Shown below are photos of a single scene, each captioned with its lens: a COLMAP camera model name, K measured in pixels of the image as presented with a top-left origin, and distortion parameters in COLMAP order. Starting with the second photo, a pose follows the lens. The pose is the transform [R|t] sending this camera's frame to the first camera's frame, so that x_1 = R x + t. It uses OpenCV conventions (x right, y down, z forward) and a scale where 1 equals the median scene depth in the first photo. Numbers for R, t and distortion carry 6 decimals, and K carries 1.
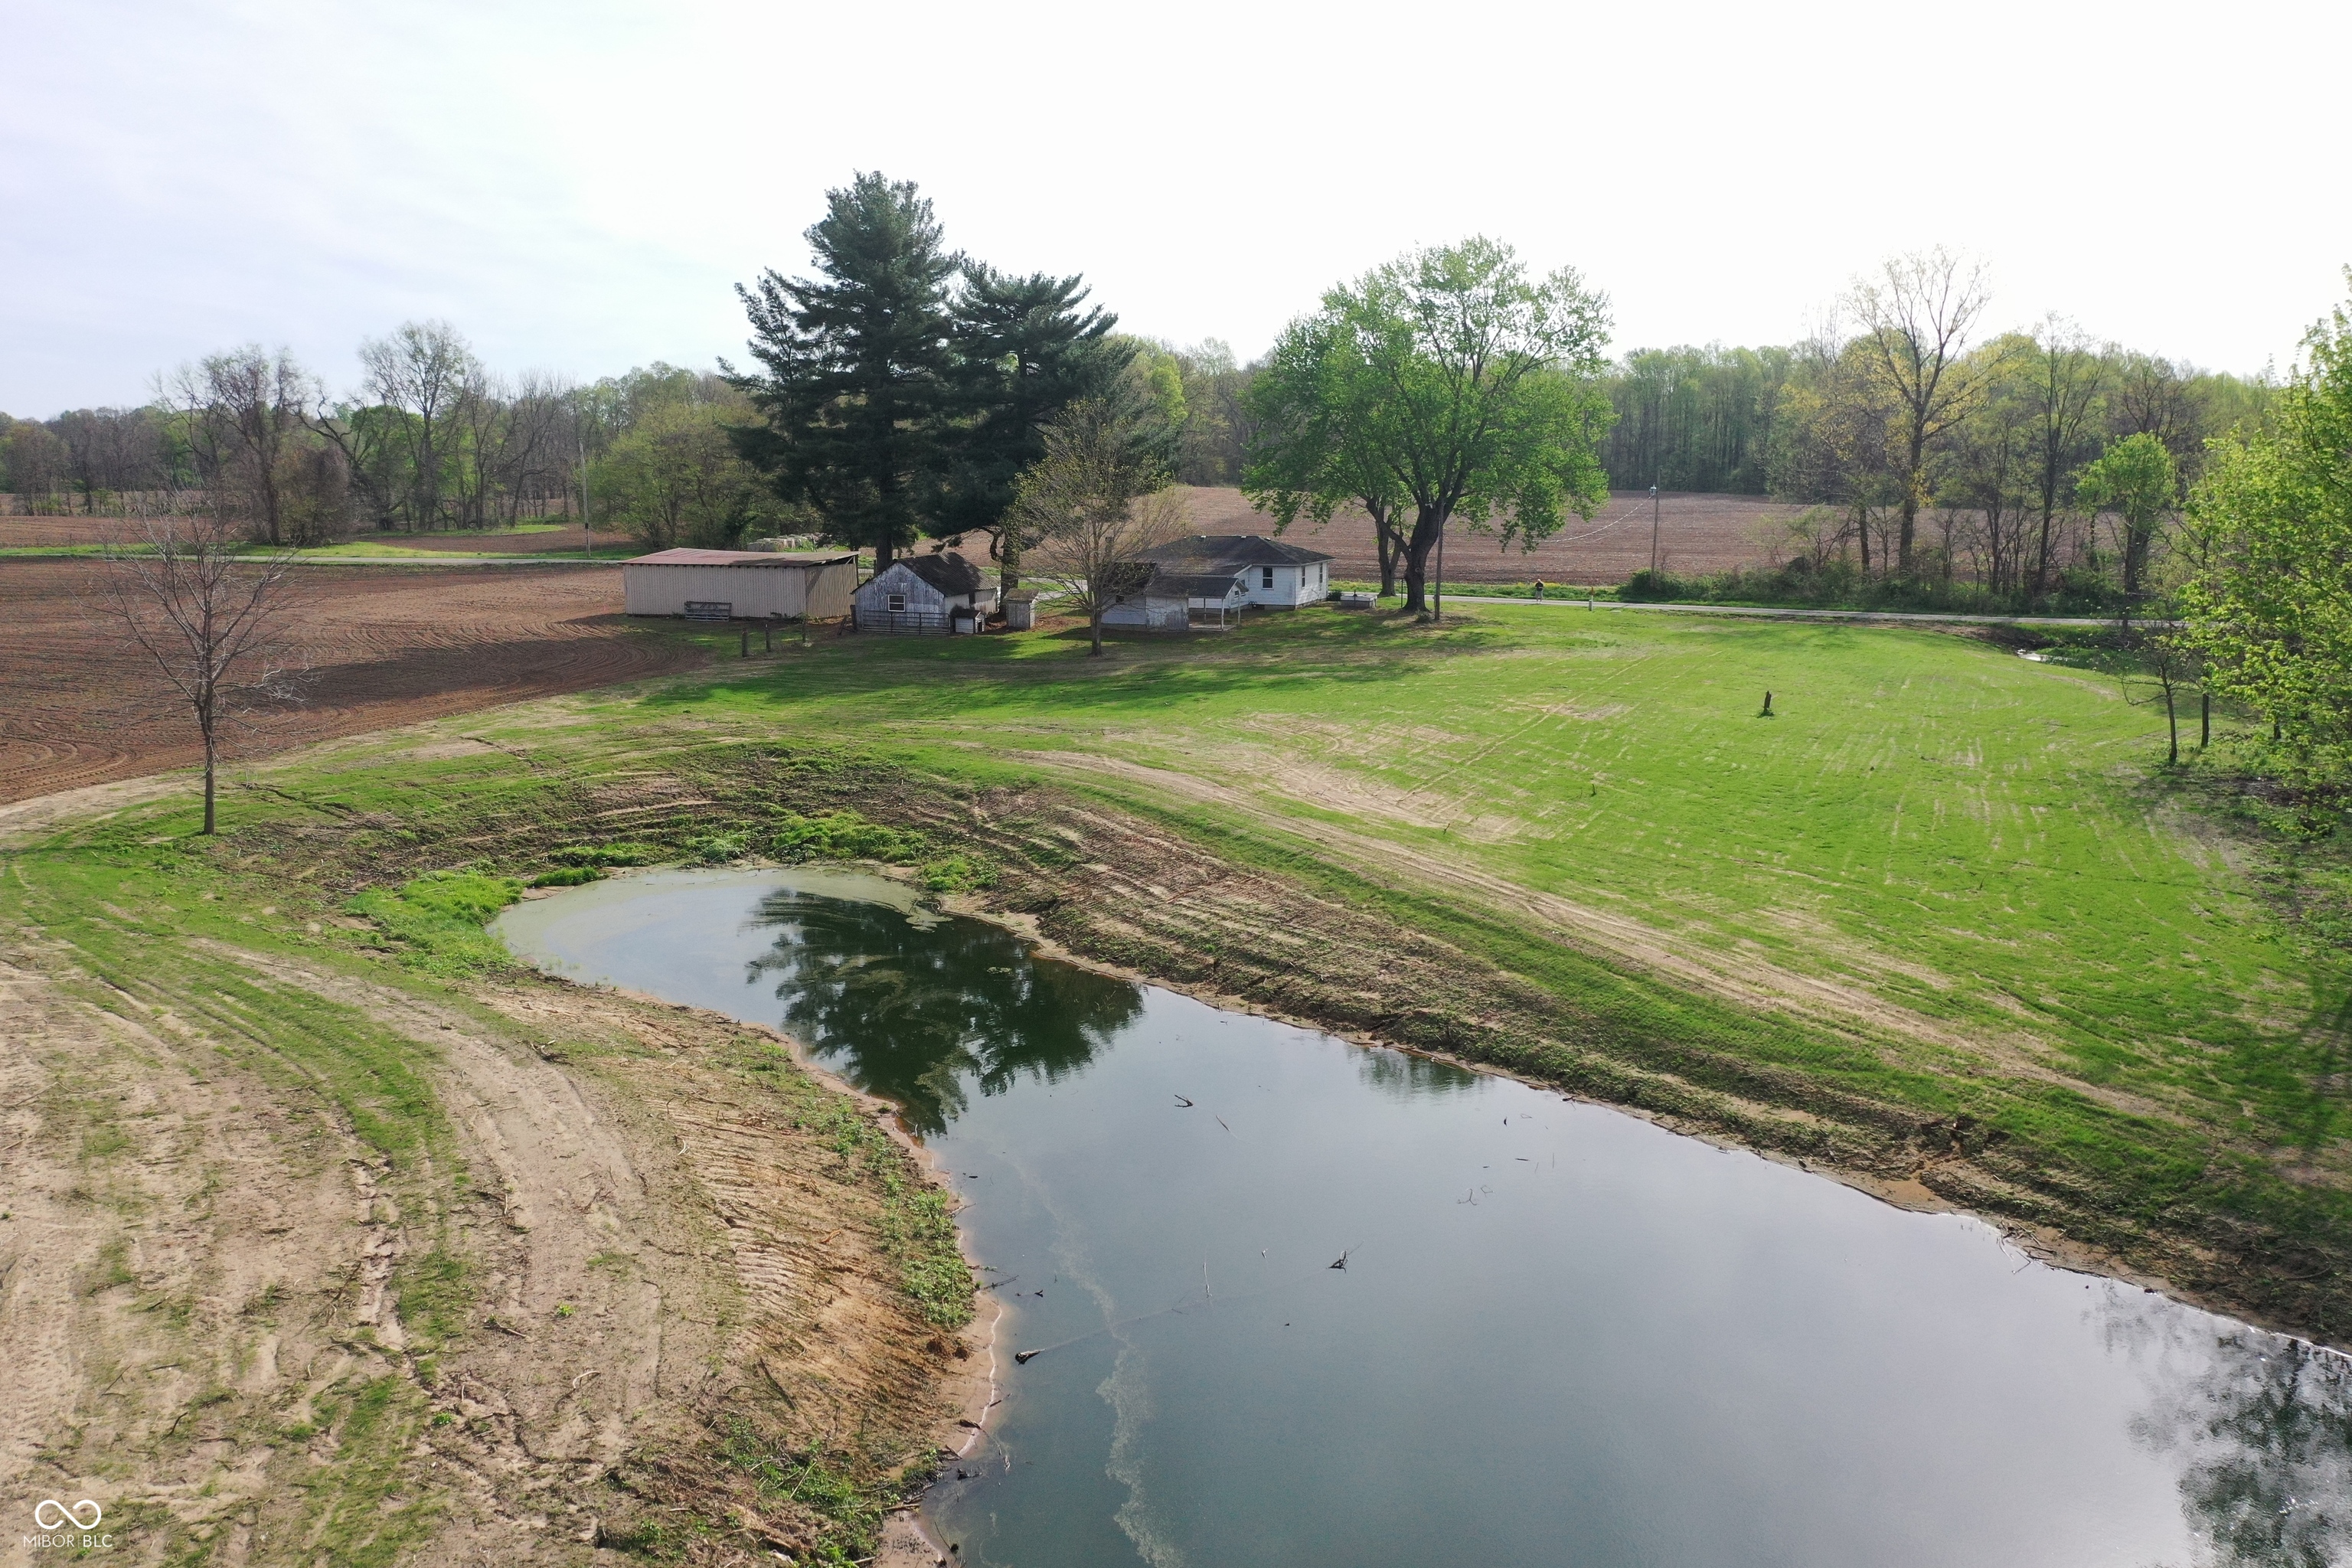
lens RADIAL K [[1844.6, 0, 1179.4], [0, 1844.6, 783.7], [0, 0, 1]] dist [0.012393, -0.002552]
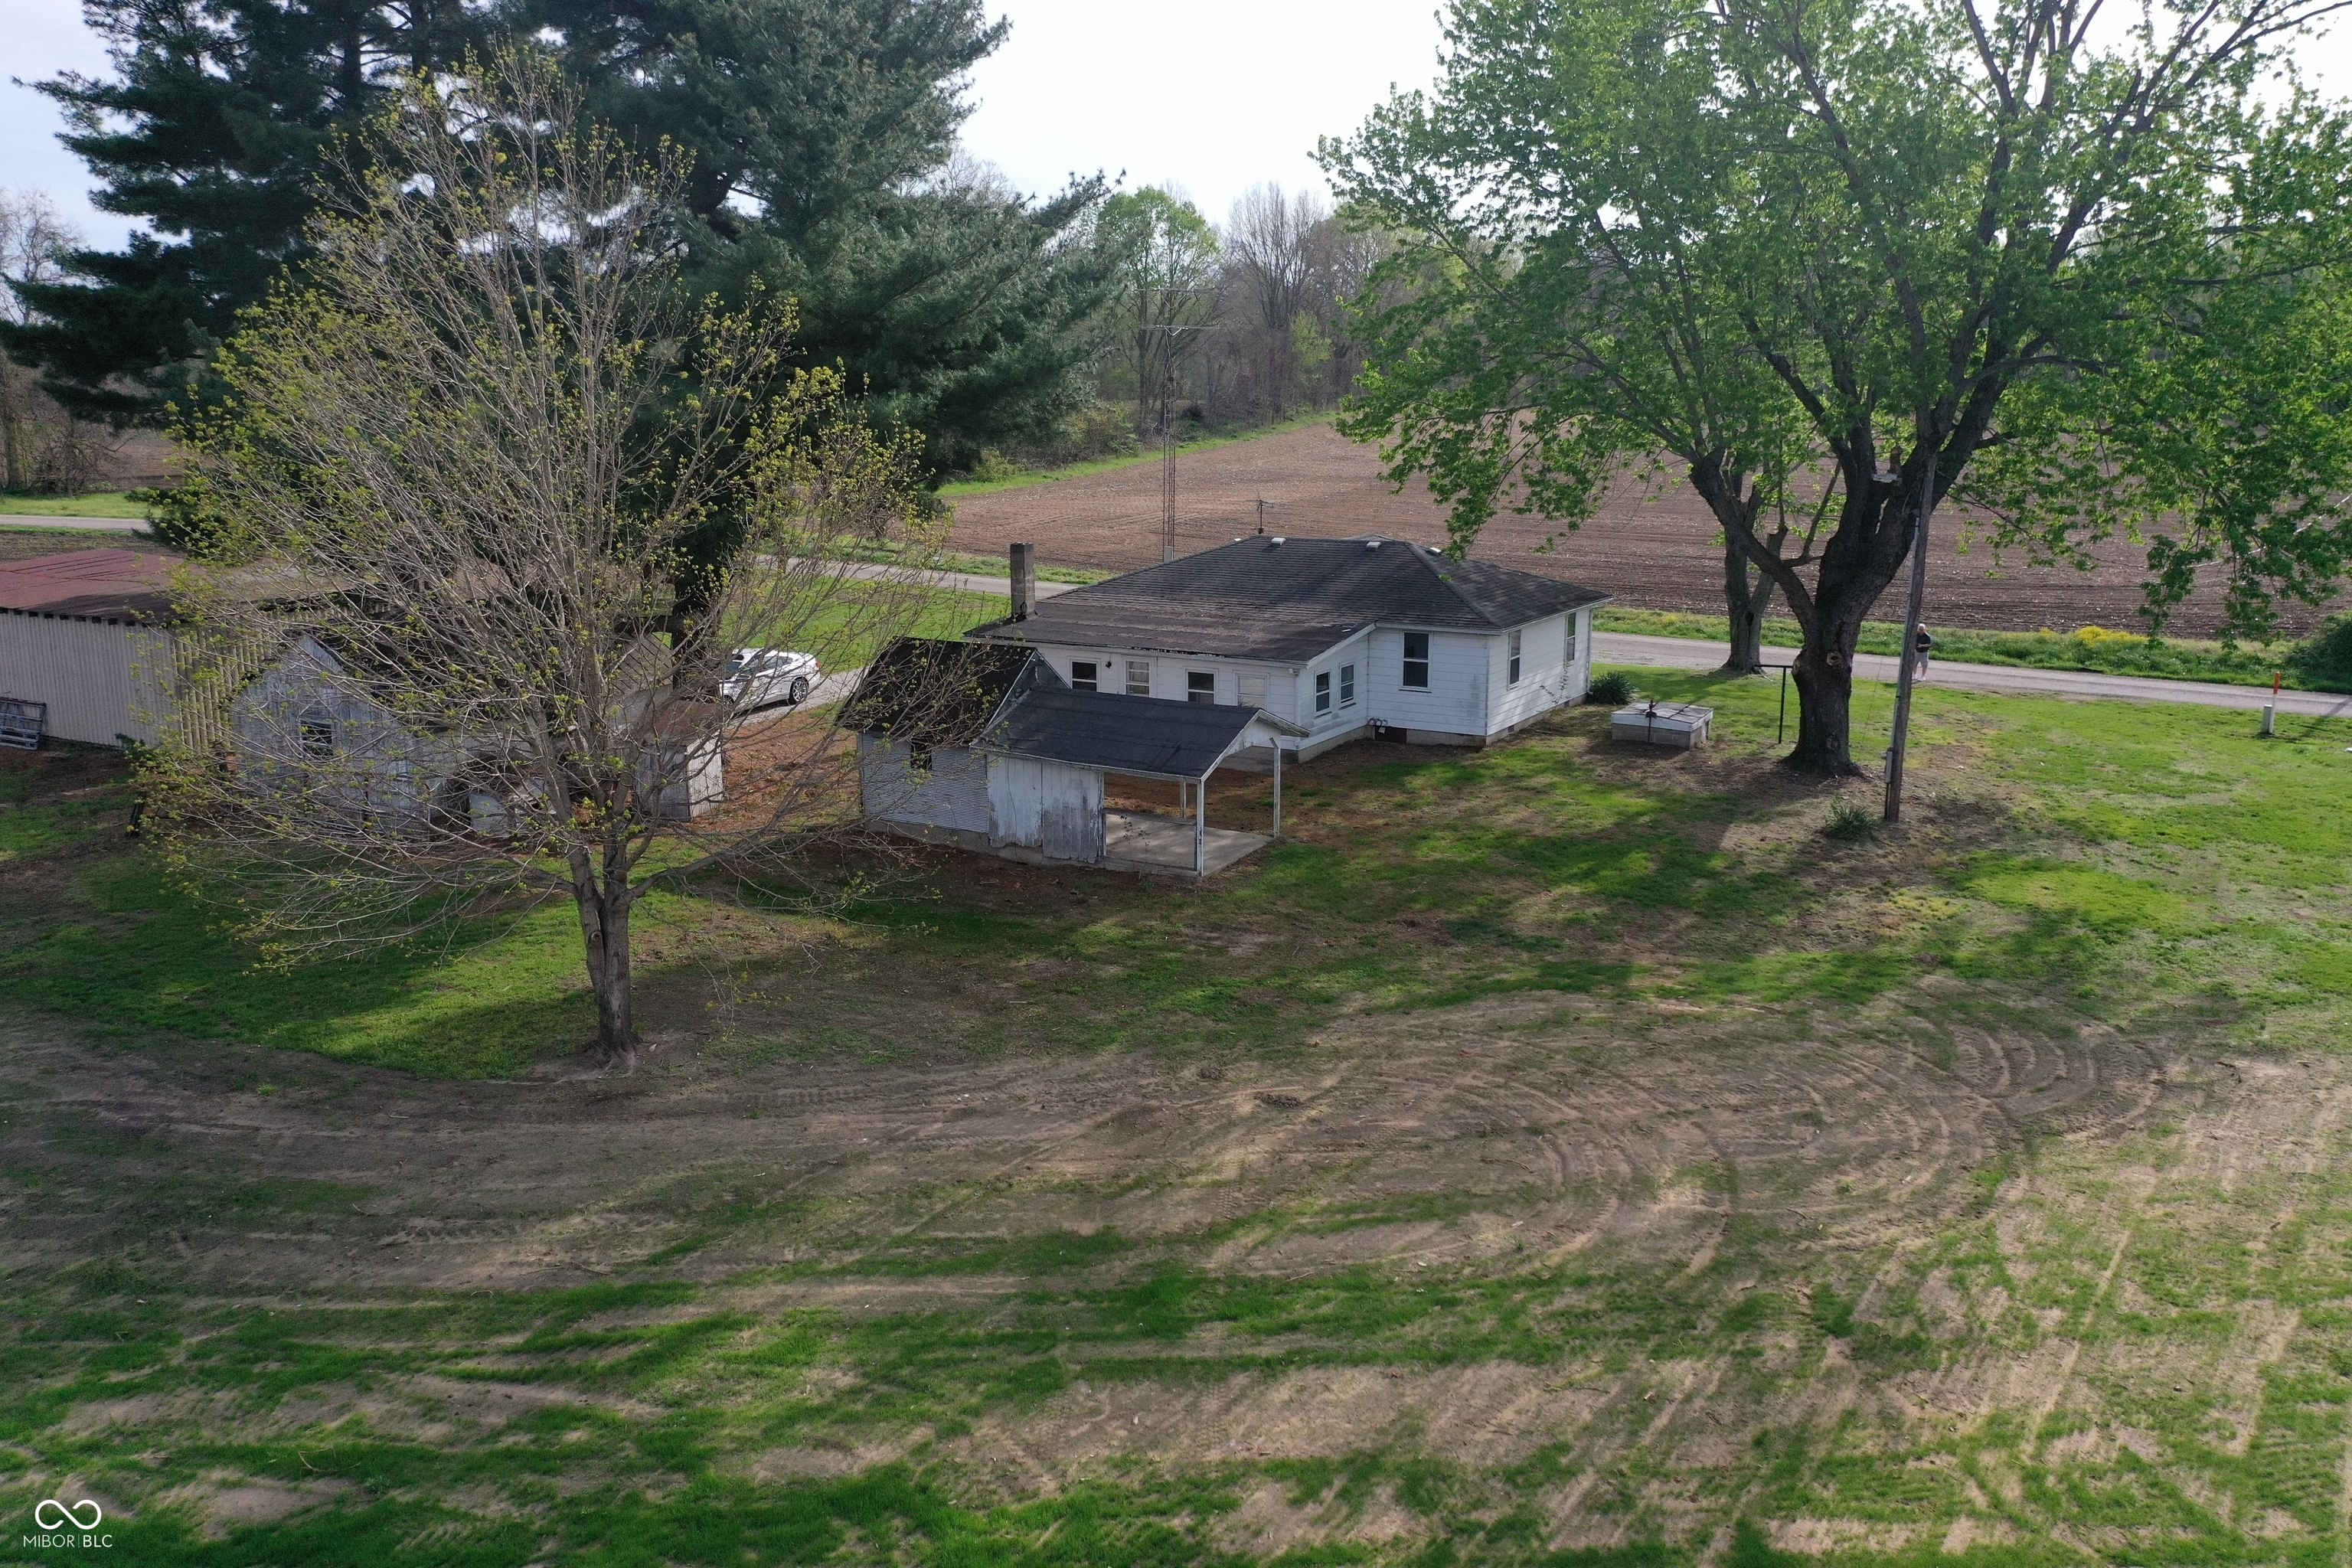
lens RADIAL K [[1844.6, 0, 1174.7], [0, 1844.6, 771.0], [0, 0, 1]] dist [0.012393, -0.002552]
pose [[0.982766, 0.039771, -0.180523, 0.111057], [-0.033437, 0.998718, 0.037998, -0.164278], [0.181803, -0.031307, 0.982836, 0.998016]]
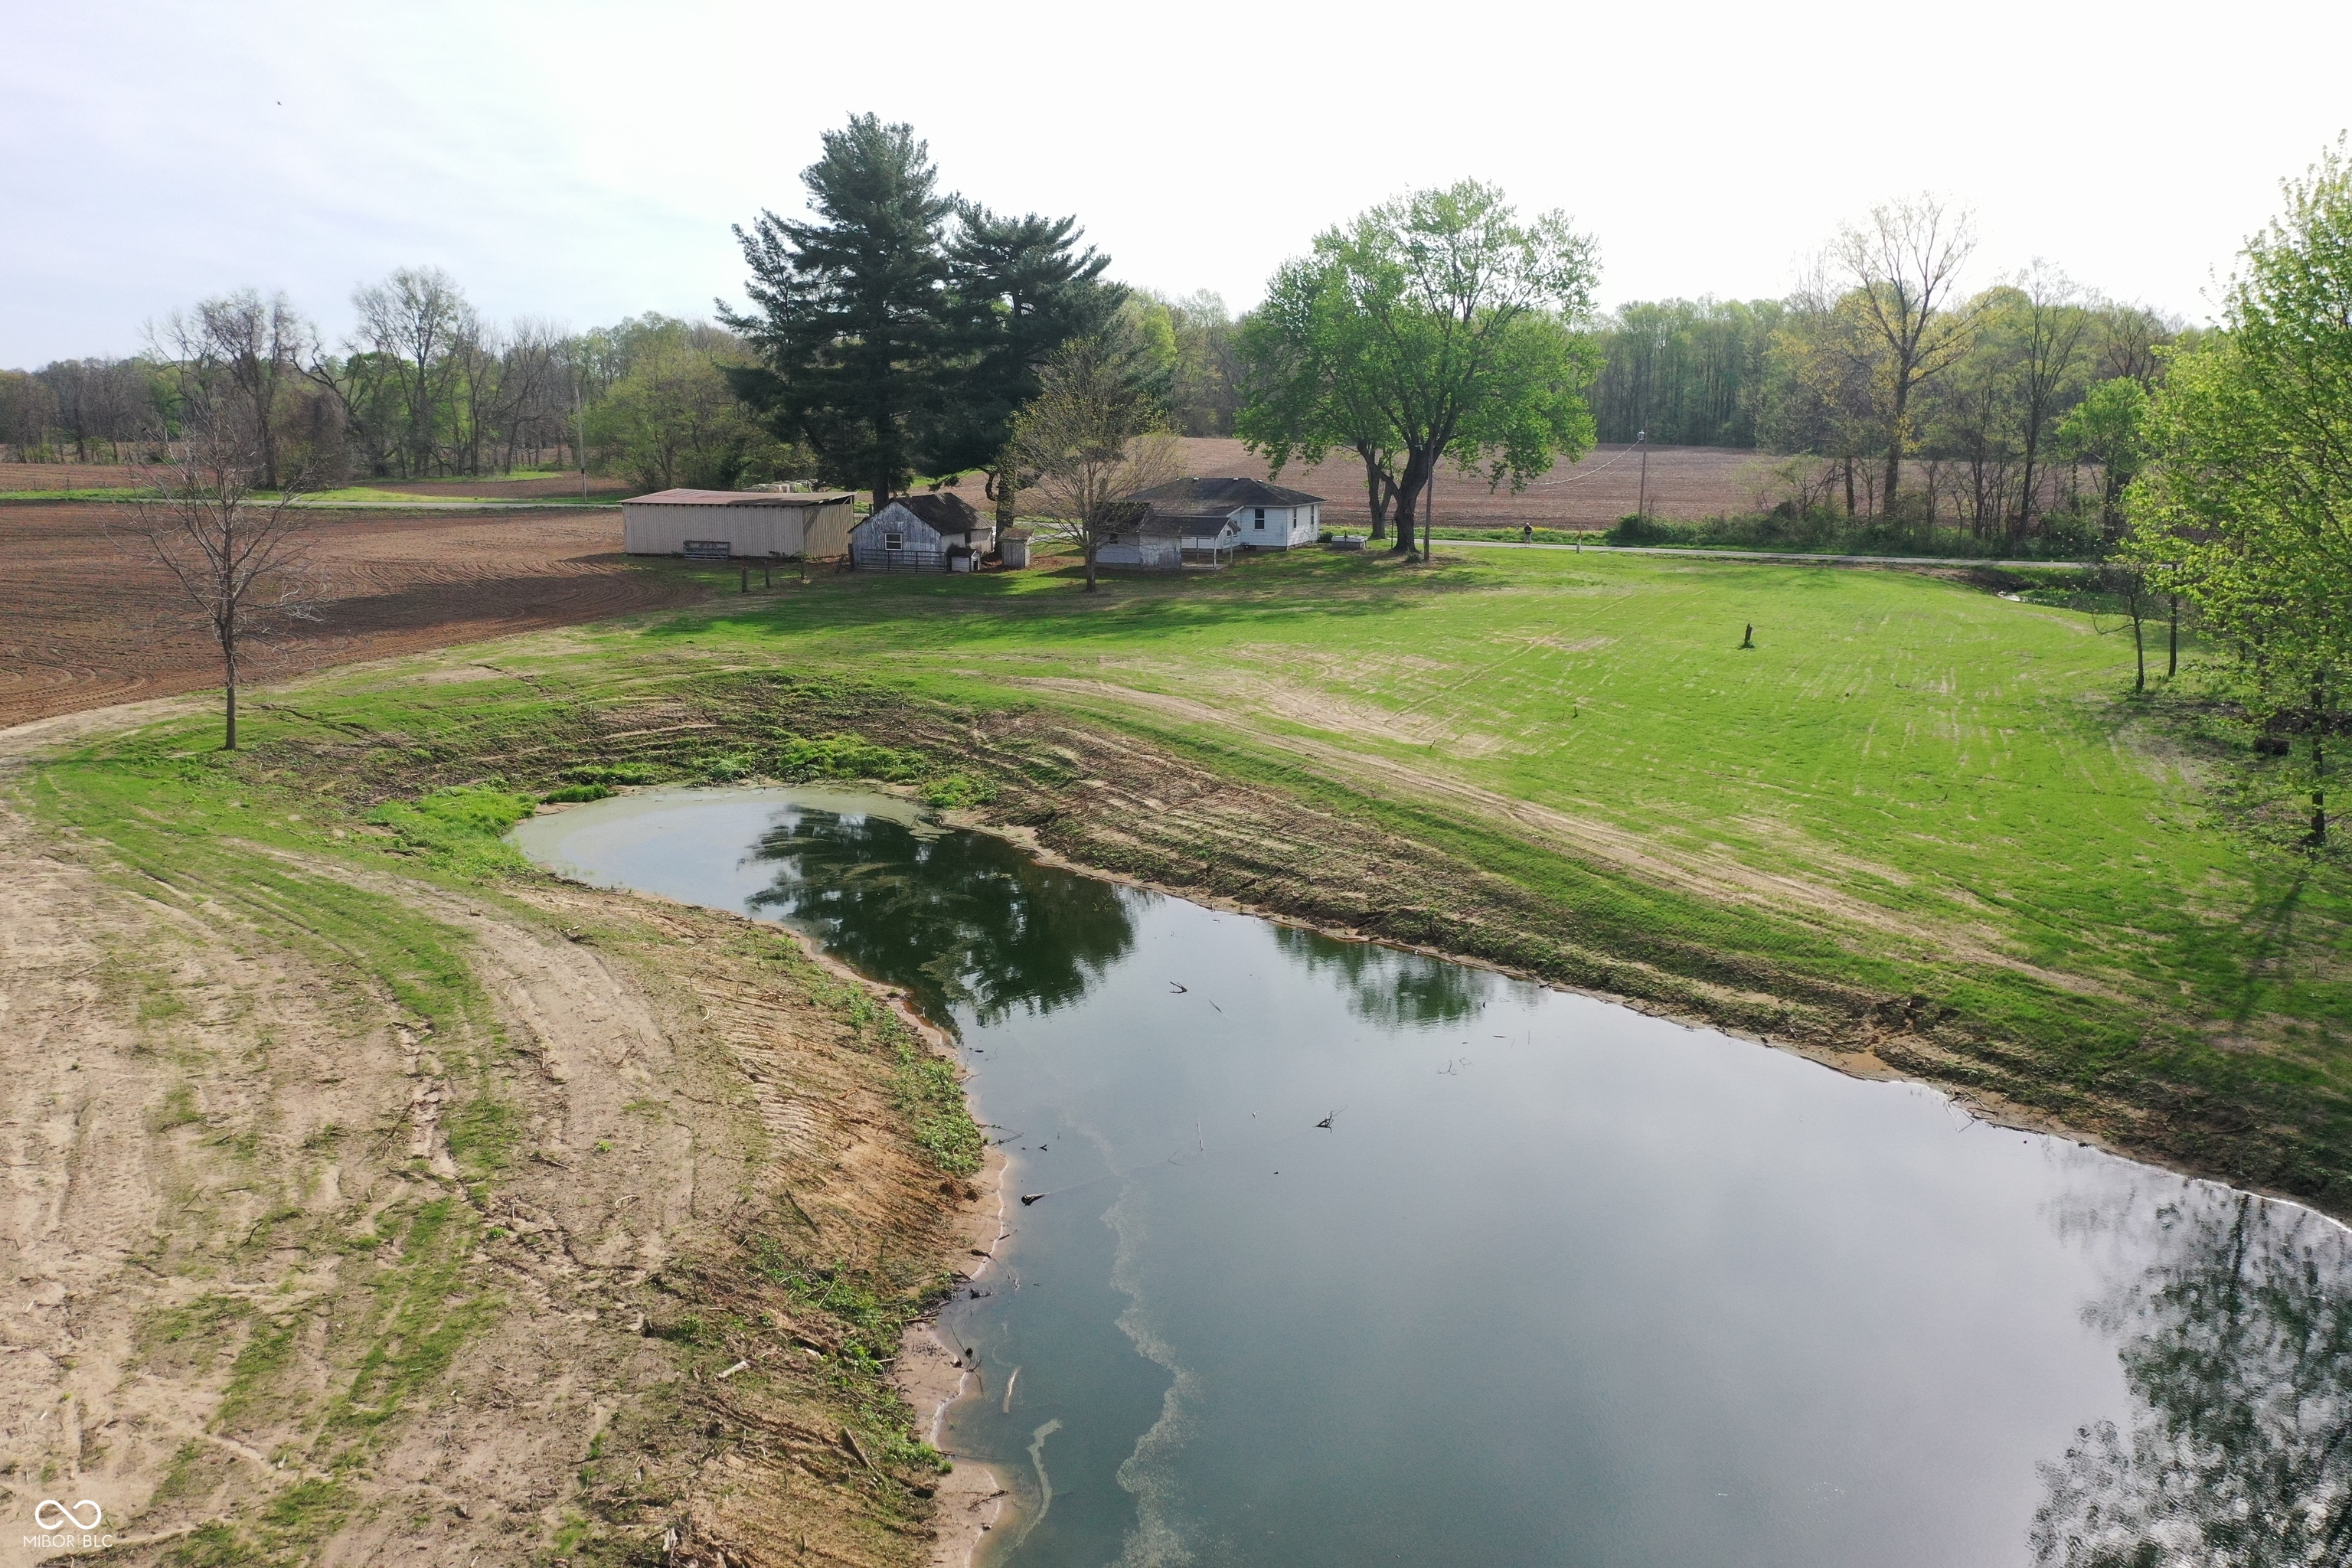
lens RADIAL K [[1844.6, 0, 1179.9], [0, 1844.6, 787.9], [0, 0, 1]] dist [0.012393, -0.002552]
pose [[0.999988, 0.000832, 0.004863, -0.001117], [-0.000949, 0.999705, 0.024257, 0.018413], [-0.004841, -0.024262, 0.999694, -0.025695]]
